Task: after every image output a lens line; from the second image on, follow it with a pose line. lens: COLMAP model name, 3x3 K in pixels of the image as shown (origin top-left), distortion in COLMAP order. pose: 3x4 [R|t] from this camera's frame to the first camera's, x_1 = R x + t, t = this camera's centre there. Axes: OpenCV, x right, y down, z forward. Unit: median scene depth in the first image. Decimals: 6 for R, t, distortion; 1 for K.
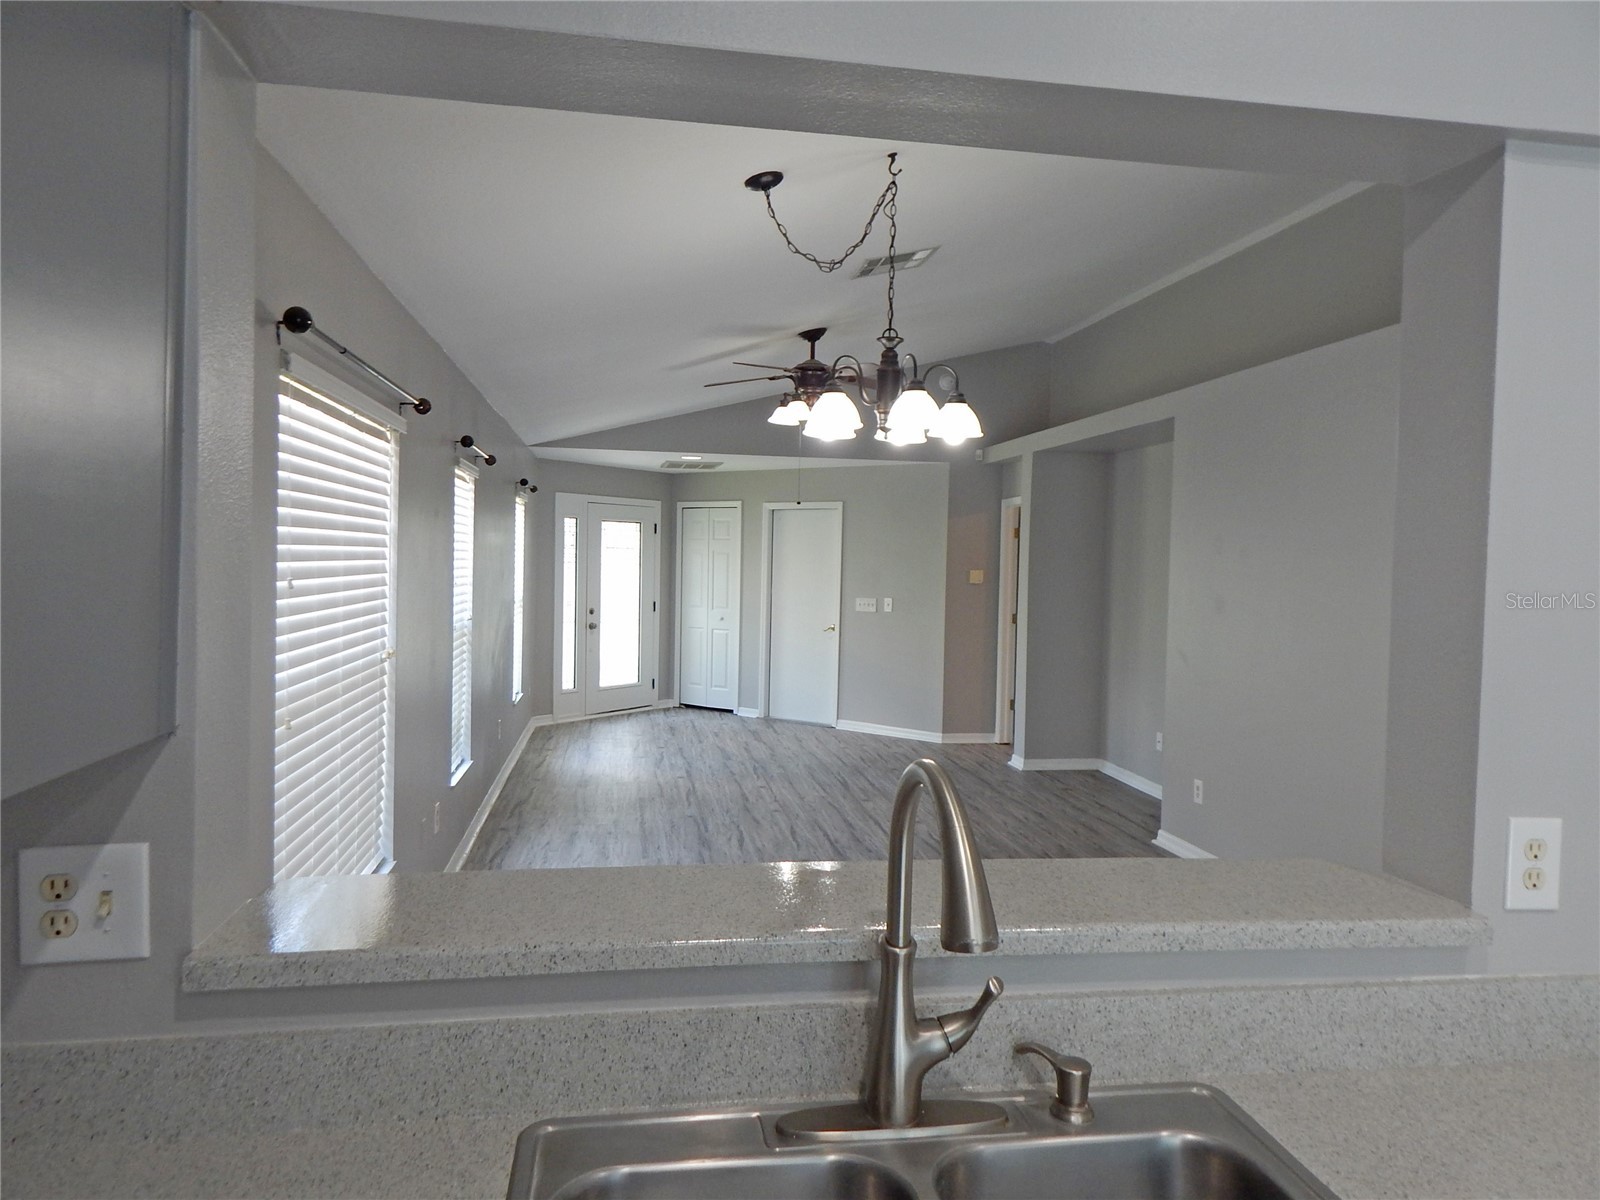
lens RADIAL K [[1058.4, 0, 796.6], [0, 1058.4, 590.8], [0, 0, 1]] dist [-0.010957, 0.000160]
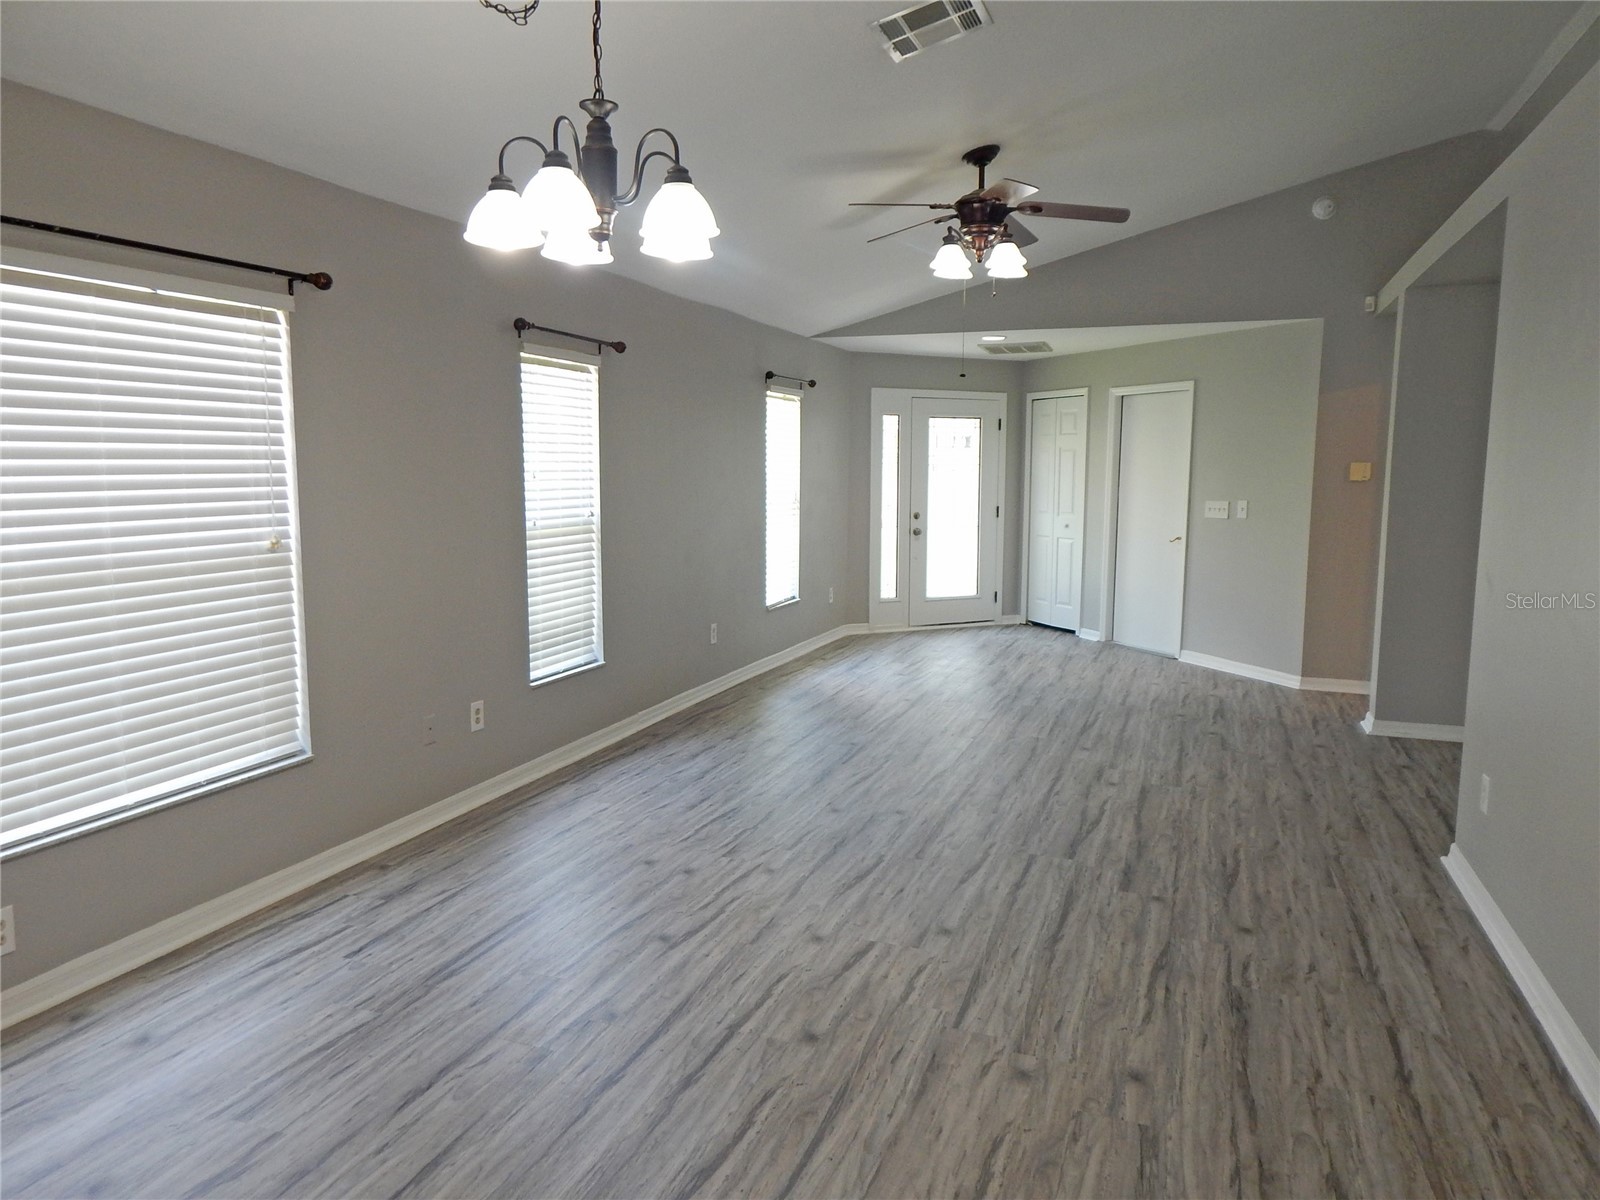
lens RADIAL K [[1058.4, 0, 797.7], [0, 1058.4, 598.9], [0, 0, 1]] dist [-0.010957, 0.000160]
pose [[0.863405, 0.045161, -0.502487, 0.189734], [-0.000236, 0.996021, 0.089113, 0.009099], [0.504512, -0.076822, 0.859980, 0.145182]]
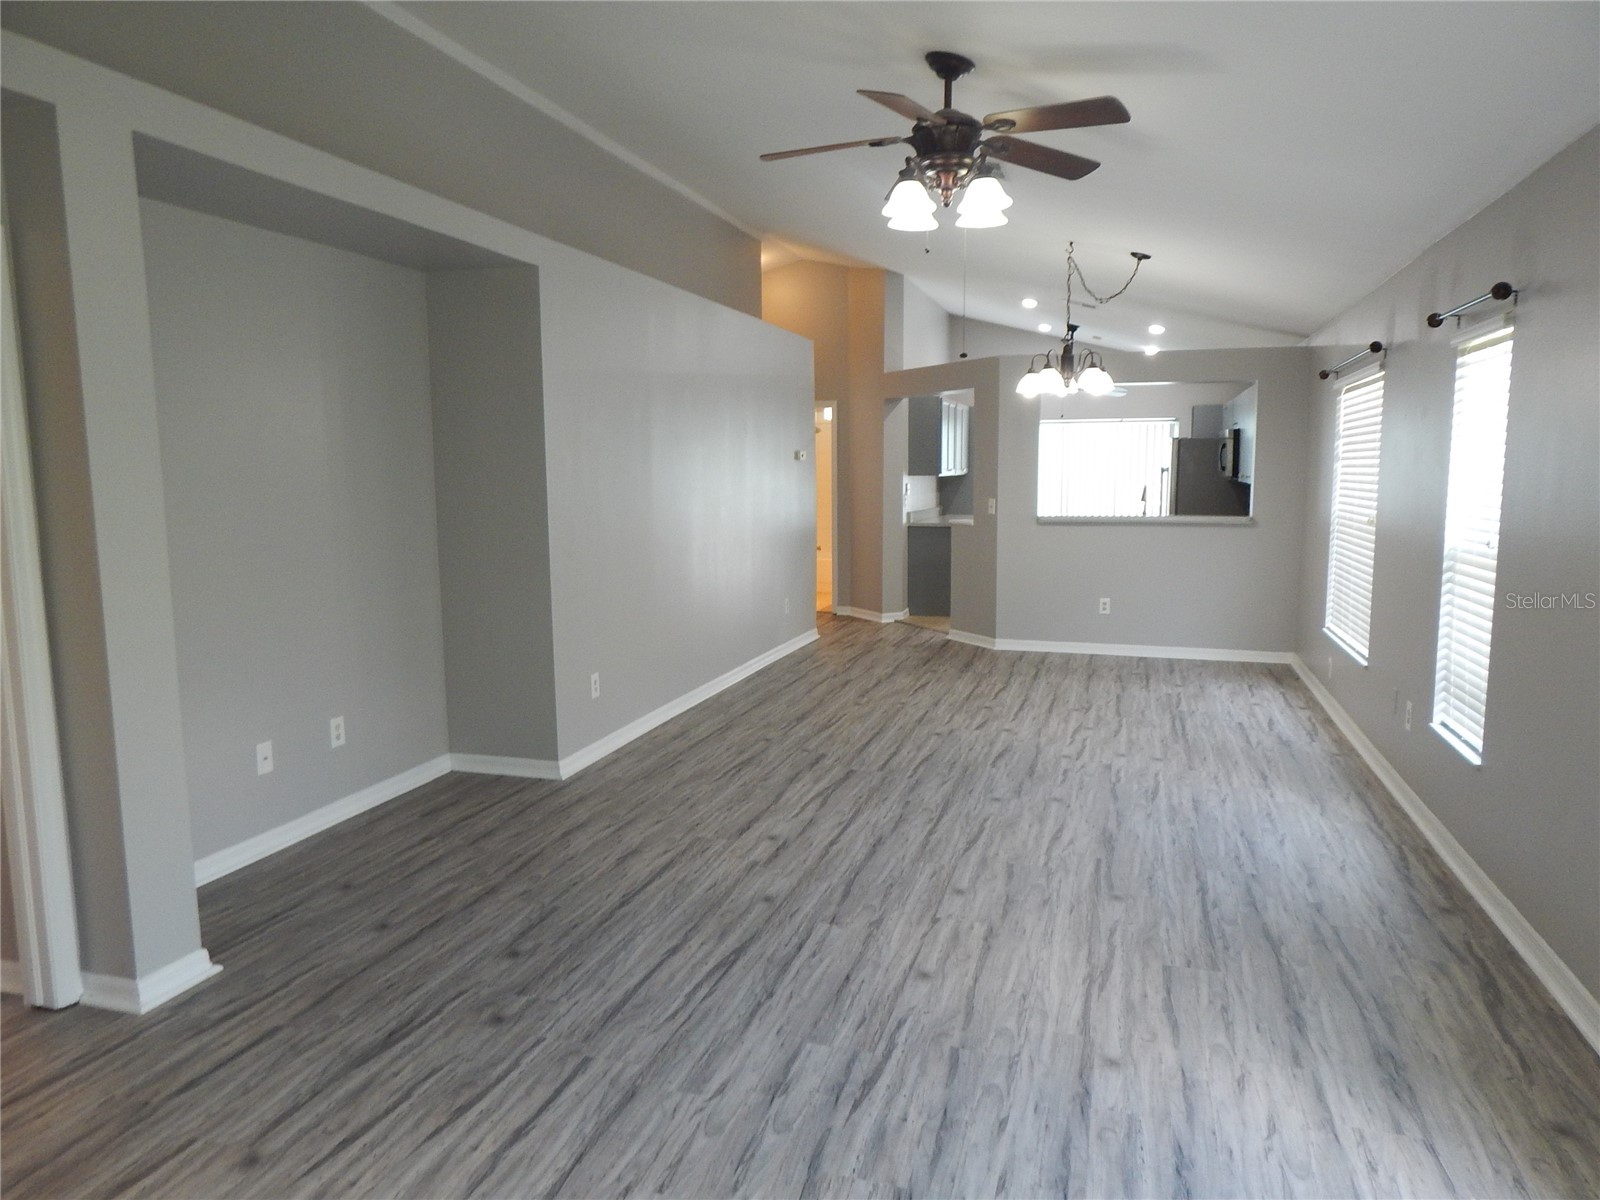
lens RADIAL K [[1058.4, 0, 795.4], [0, 1058.4, 603.4], [0, 0, 1]] dist [-0.010957, 0.000160]
pose [[-0.893525, -0.073254, 0.442997, -0.119470], [0.000024, 0.986595, 0.163191, -0.025681], [-0.449013, 0.145825, -0.881545, 0.997560]]
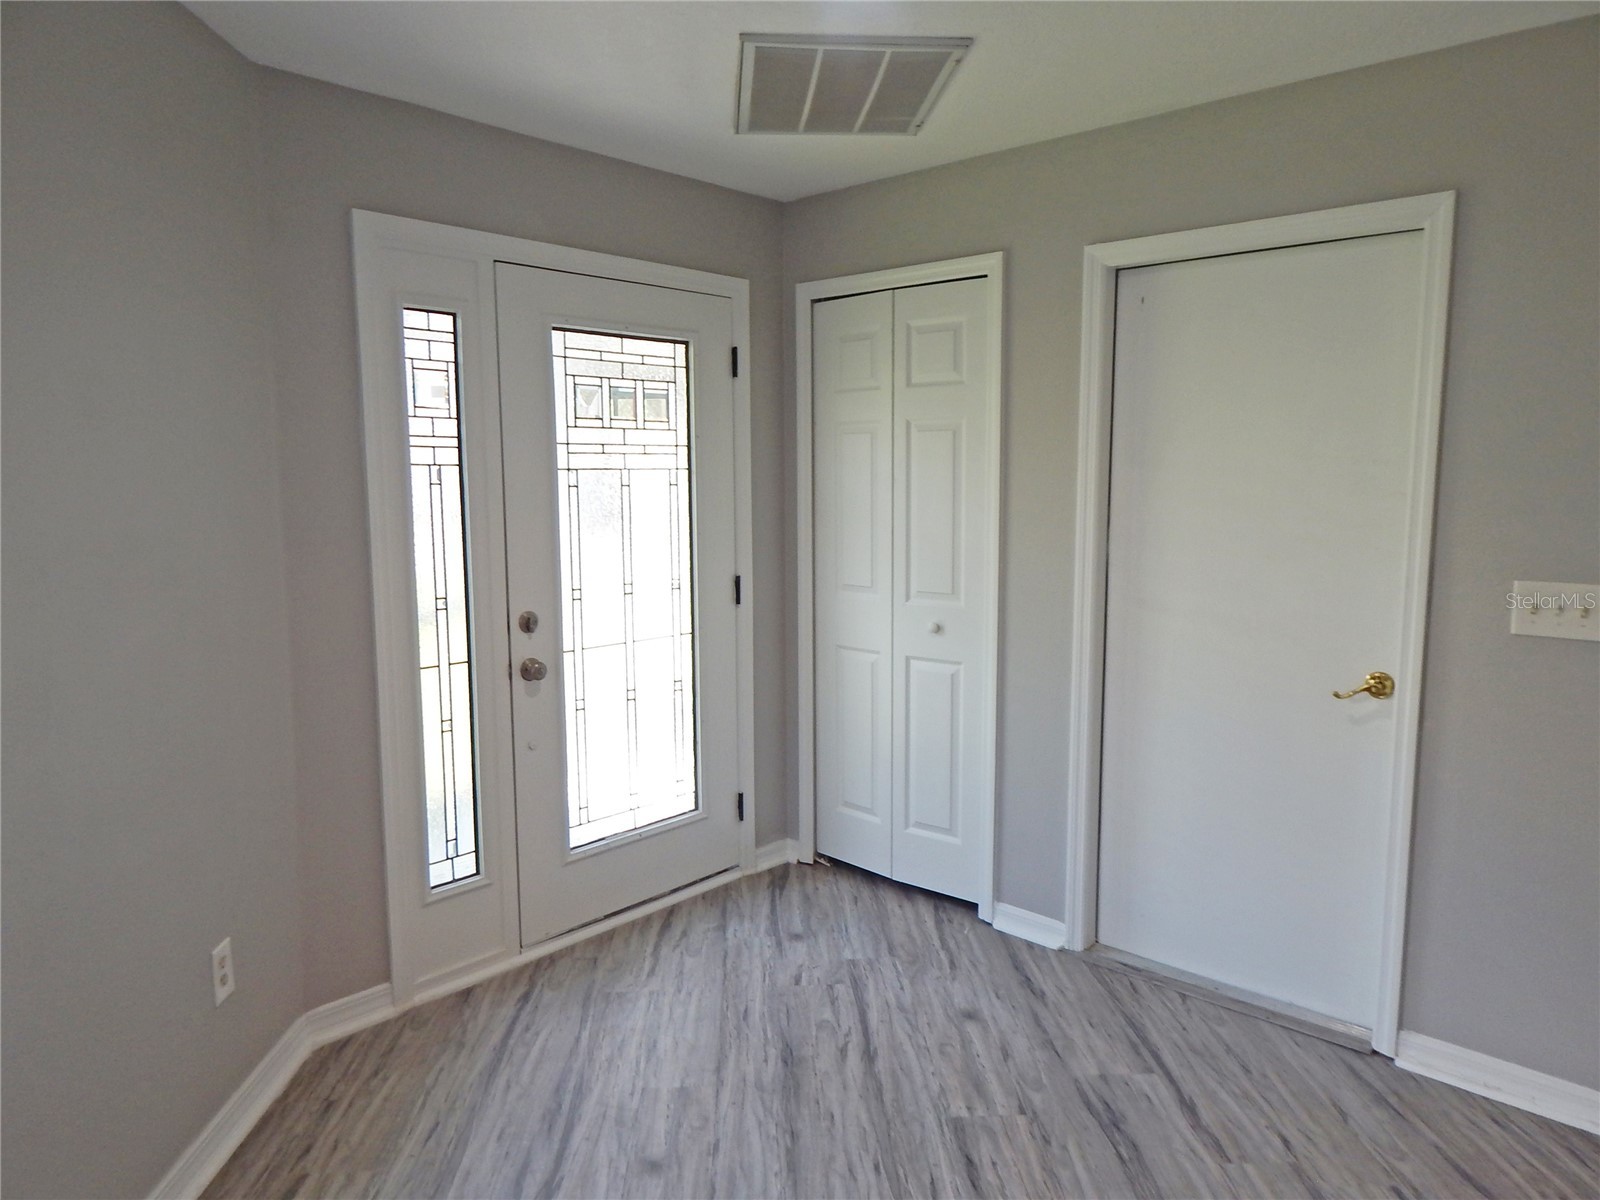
lens RADIAL K [[1058.4, 0, 800.2], [0, 1058.4, 594.3], [0, 0, 1]] dist [-0.010957, 0.000160]
pose [[0.991588, -0.009220, -0.129105, -0.075247], [0.020816, 0.995836, 0.088756, -0.015354], [0.127749, -0.090697, 0.987651, 0.715904]]
